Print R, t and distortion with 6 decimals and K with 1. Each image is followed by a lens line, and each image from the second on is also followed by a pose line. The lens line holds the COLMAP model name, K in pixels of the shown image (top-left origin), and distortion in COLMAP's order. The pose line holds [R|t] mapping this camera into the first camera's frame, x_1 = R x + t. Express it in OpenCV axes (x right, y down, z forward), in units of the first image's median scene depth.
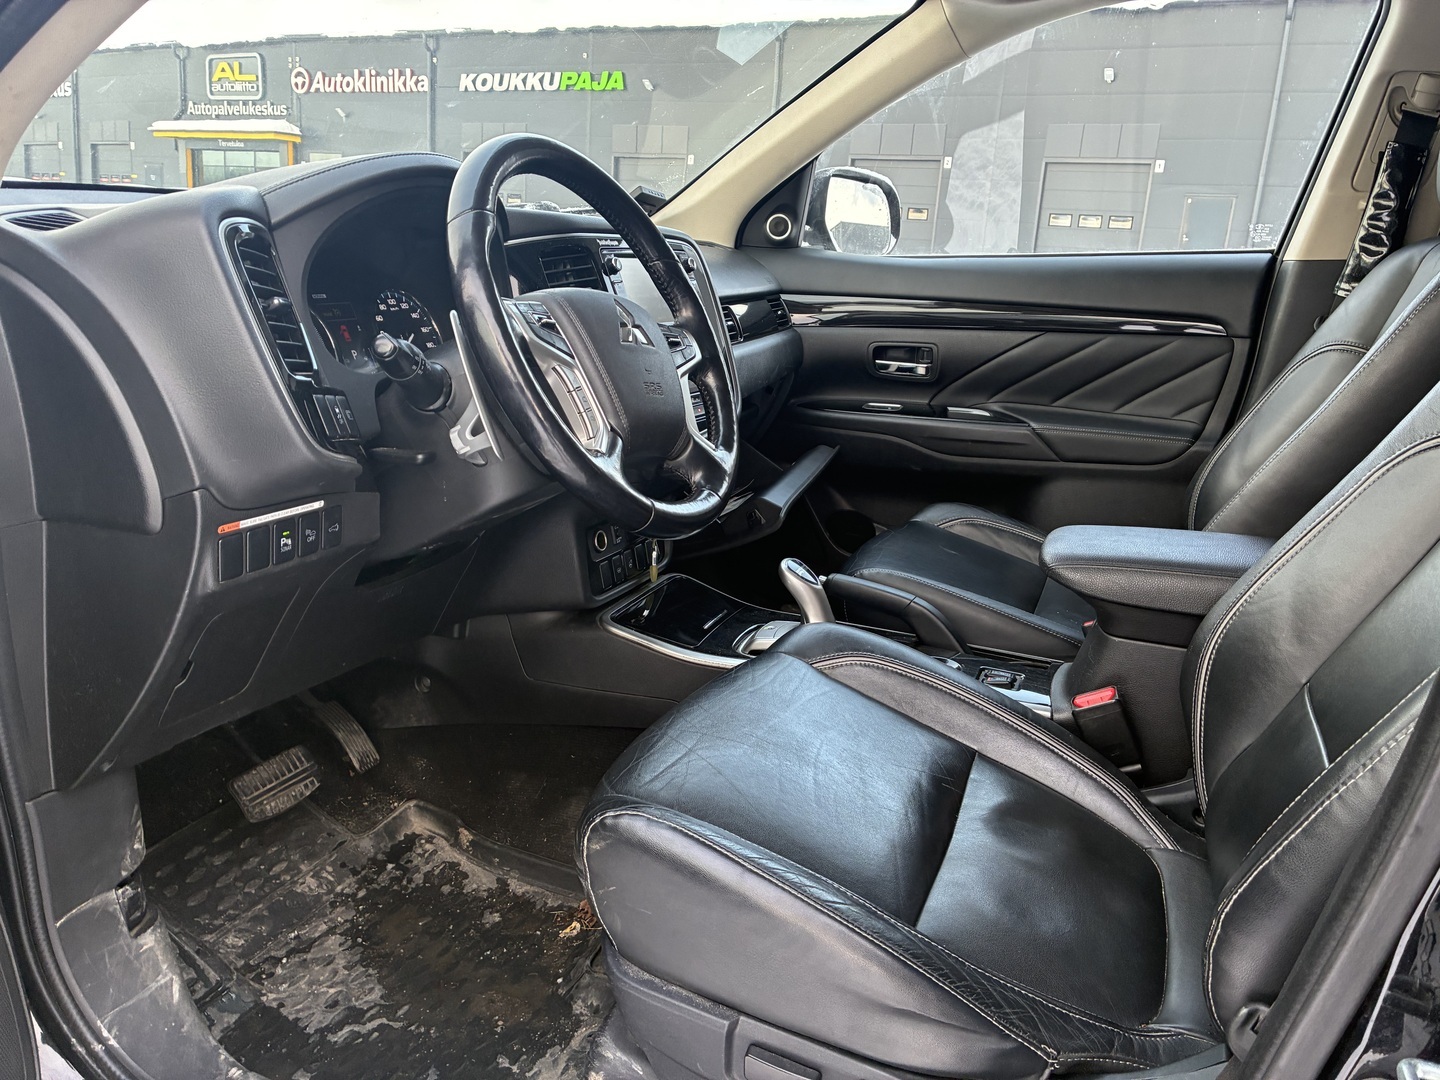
lens RADIAL K [[1101.6, 0, 720.0], [0, 1101.6, 540.0], [0, 0, 1]] dist [0.060495, -0.107421]
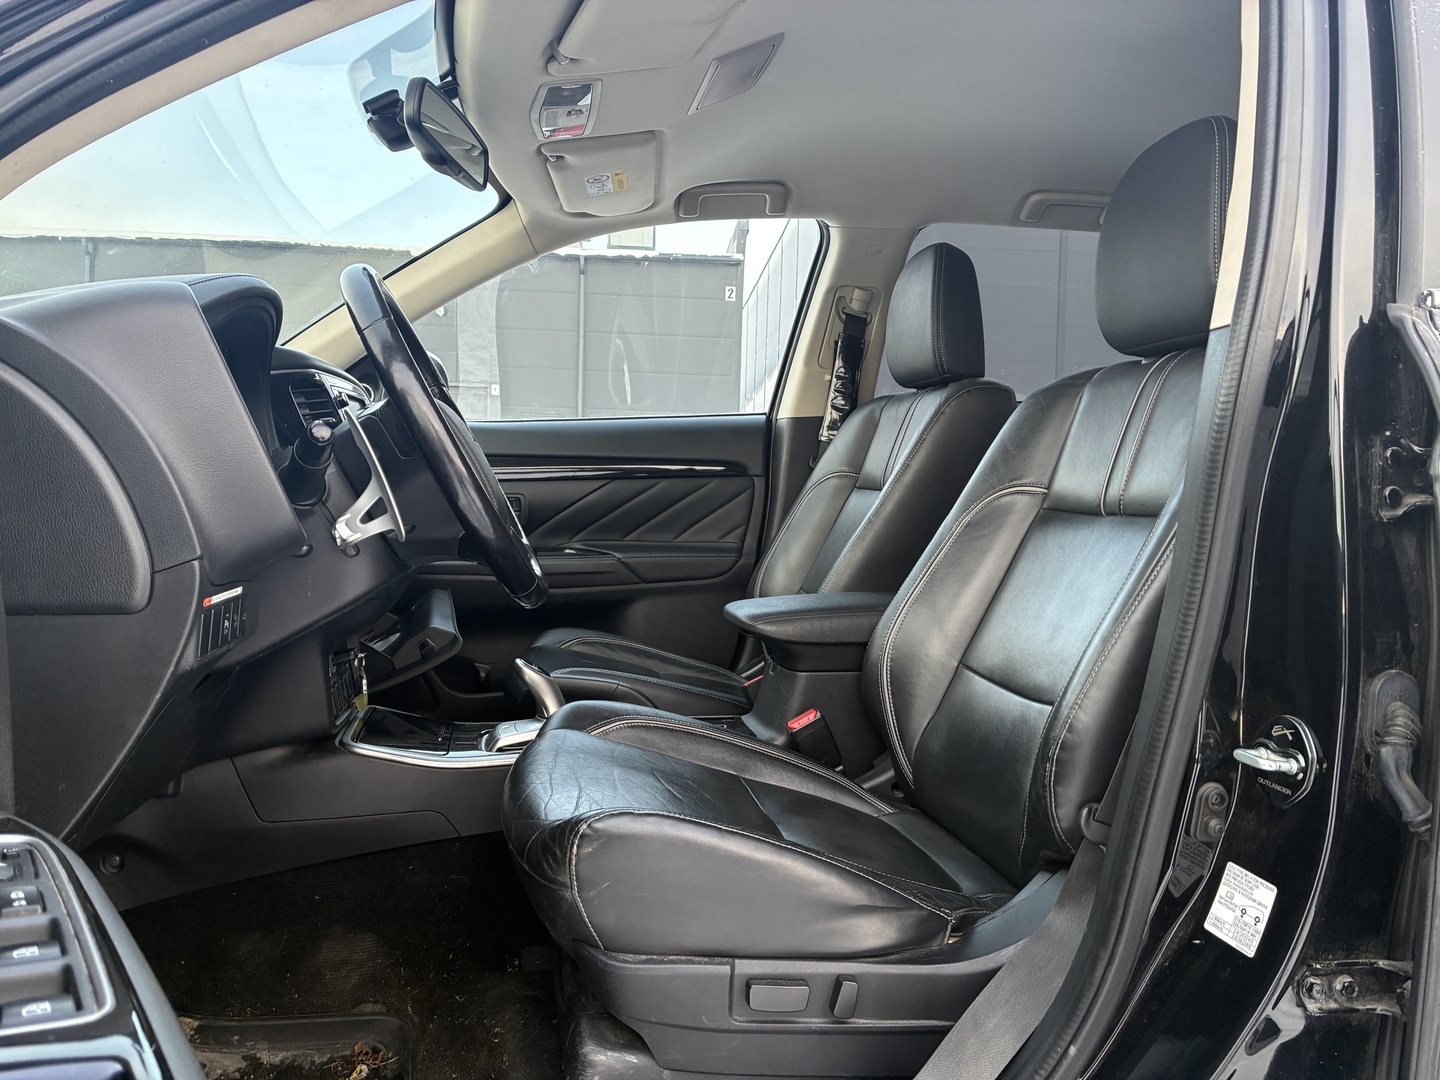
lens RADIAL K [[1080.9, 0, 720.0], [0, 1080.9, 540.0], [0, 0, 1]] dist [0.115137, -0.108080]
pose [[0.841916, -0.059001, 0.536373, -0.328291], [0.158581, 0.977164, -0.141428, 0.082740], [-0.515780, 0.204129, 0.832047, -0.037299]]
